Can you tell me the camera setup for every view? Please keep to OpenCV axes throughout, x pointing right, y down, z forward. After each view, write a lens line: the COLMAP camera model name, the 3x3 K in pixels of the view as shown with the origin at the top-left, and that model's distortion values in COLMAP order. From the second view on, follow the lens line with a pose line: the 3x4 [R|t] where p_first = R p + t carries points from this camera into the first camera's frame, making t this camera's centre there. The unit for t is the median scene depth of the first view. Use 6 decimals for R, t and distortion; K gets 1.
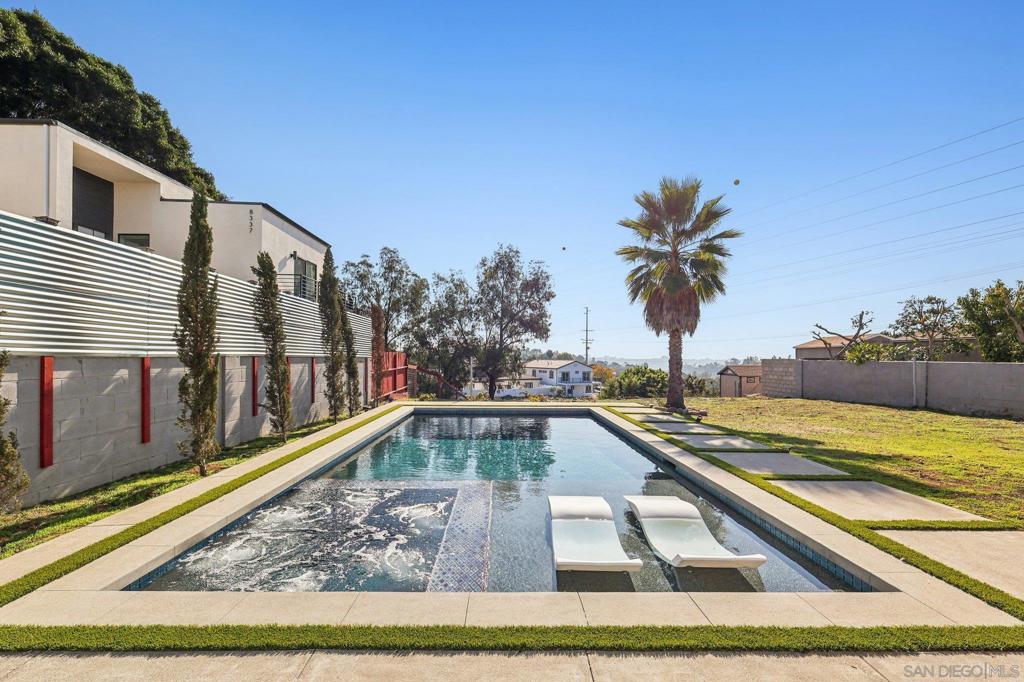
lens RADIAL K [[455.9, 0, 505.0], [0, 455.9, 359.9], [0, 0, 1]] dist [0.002552, -0.000109]
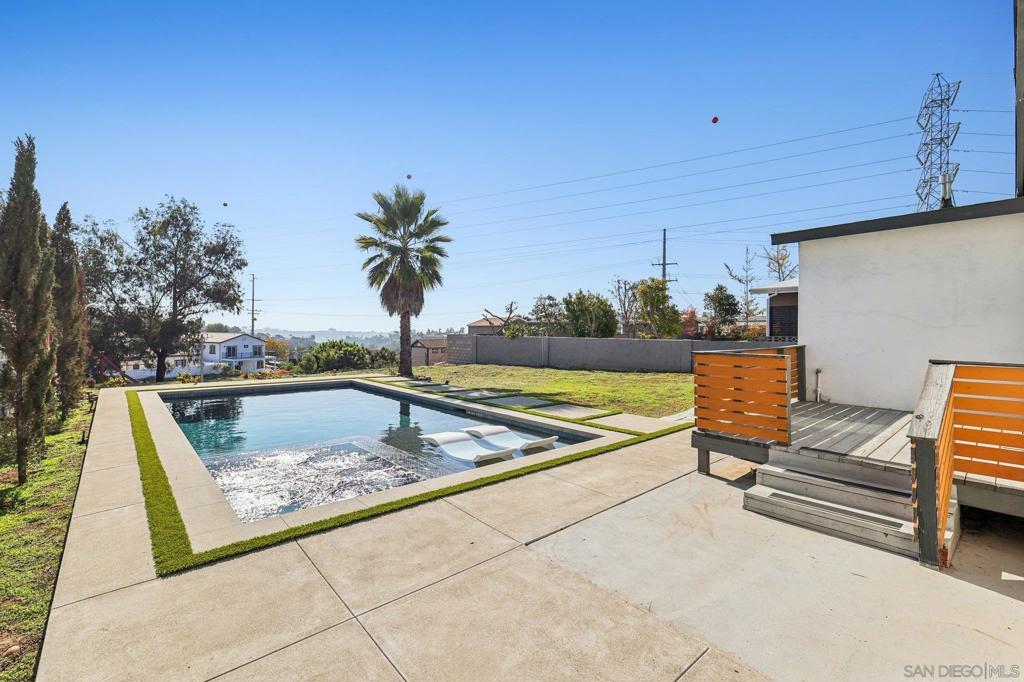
lens RADIAL K [[449.9, 0, 512.0], [0, 449.9, 341.0], [0, 0, 1]] dist [0.002713, -0.000517]
pose [[0.753569, -0.010669, 0.657282, -0.124549], [-0.002592, 0.999812, 0.019200, -0.007556], [-0.657363, -0.016173, 0.753400, -0.057421]]
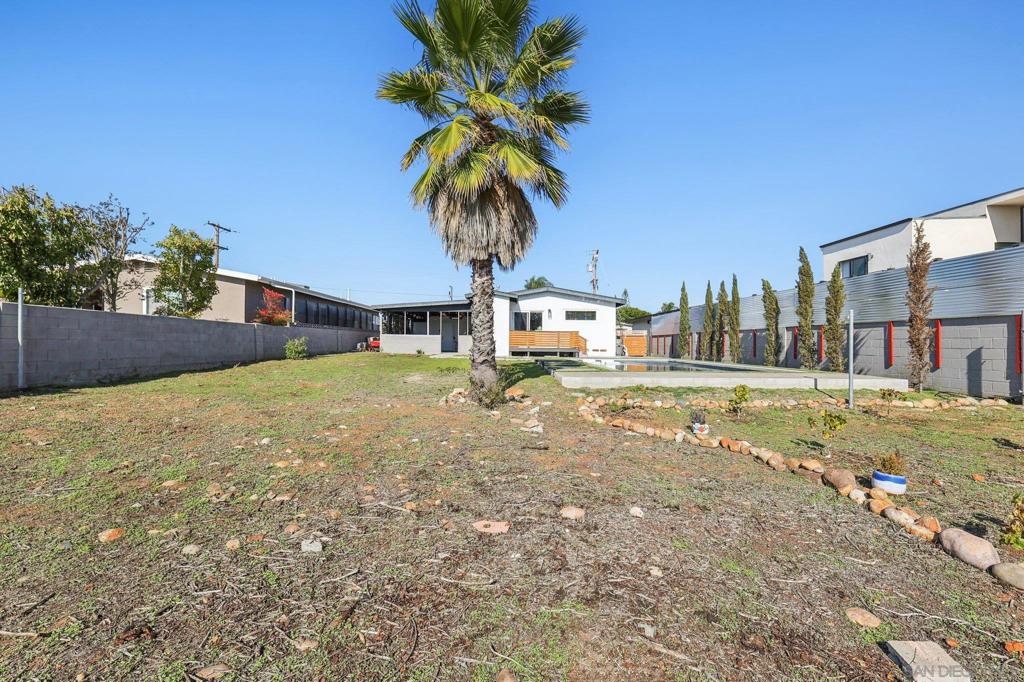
lens RADIAL K [[441.8, 0, 510.7], [0, 441.8, 321.9], [0, 0, 1]] dist [-0.000482, -0.000151]
pose [[-0.999631, -0.015860, -0.022071, 0.227189], [-0.014766, 0.998696, -0.048871, 0.027485], [0.022818, -0.048527, -0.998561, 0.956937]]
